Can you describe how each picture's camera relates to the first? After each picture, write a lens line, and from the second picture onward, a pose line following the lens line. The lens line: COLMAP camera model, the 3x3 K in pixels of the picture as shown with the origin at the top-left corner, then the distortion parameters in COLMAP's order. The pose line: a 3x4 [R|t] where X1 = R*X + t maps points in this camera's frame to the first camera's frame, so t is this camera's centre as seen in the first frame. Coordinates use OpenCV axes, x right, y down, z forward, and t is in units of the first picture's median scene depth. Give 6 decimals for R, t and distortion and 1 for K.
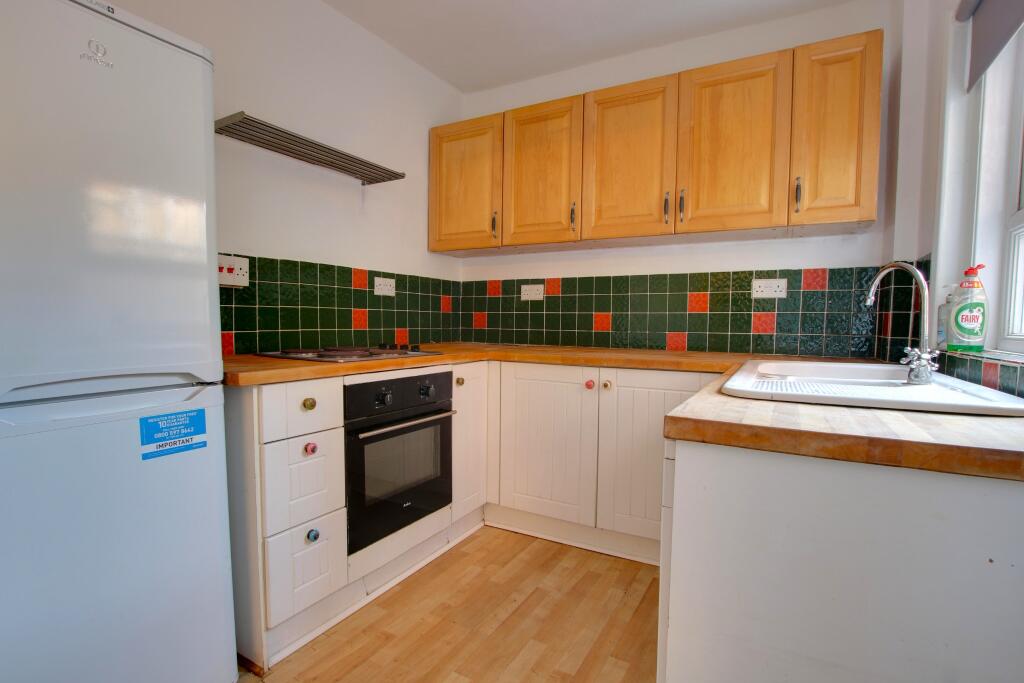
lens RADIAL K [[492.6, 0, 507.9], [0, 492.6, 349.8], [0, 0, 1]] dist [-0.023934, 0.004634]
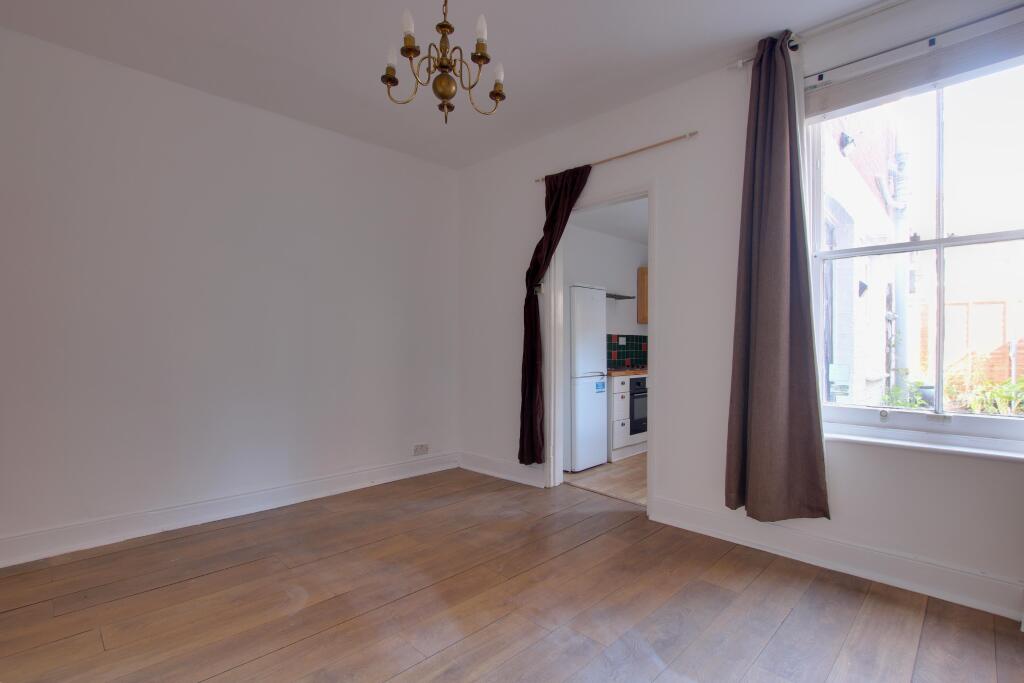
lens RADIAL K [[492.6, 0, 509.9], [0, 492.6, 343.1], [0, 0, 1]] dist [-0.023934, 0.004634]
pose [[0.971820, -0.002180, -0.235716, -0.263993], [-0.011494, 0.998330, -0.056621, 0.027364], [0.235446, 0.057735, 0.970171, -1.727635]]
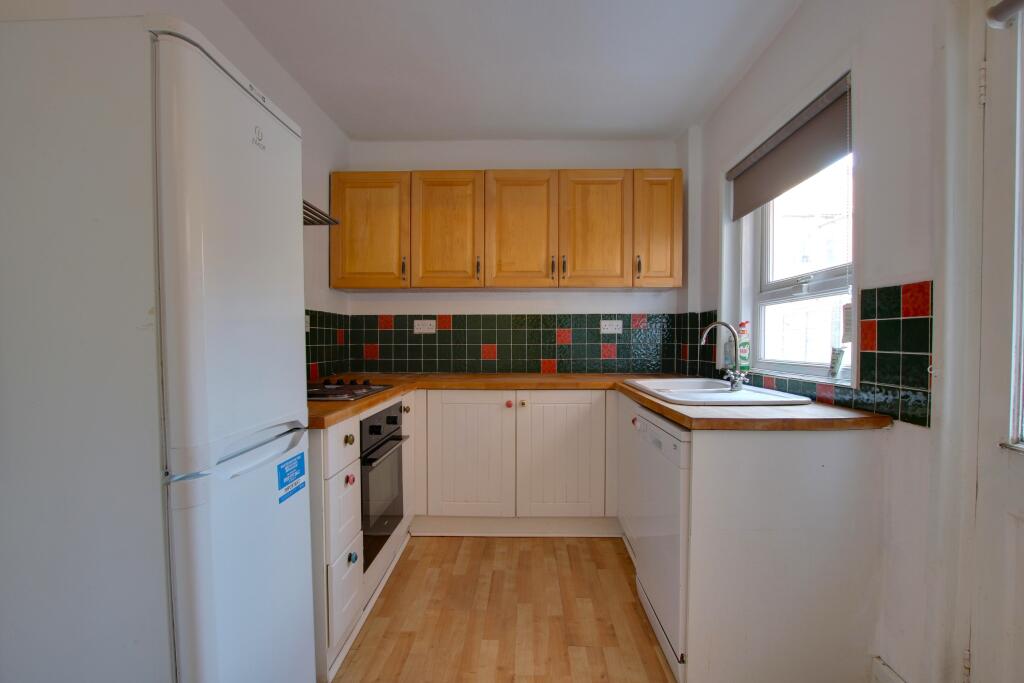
lens RADIAL K [[492.6, 0, 502.3], [0, 492.6, 351.6], [0, 0, 1]] dist [-0.023934, 0.004634]
pose [[0.883910, -0.024540, 0.467012, -0.444208], [0.038415, 0.999057, -0.020210, -0.040028], [-0.466076, 0.035805, 0.884020, -0.118742]]
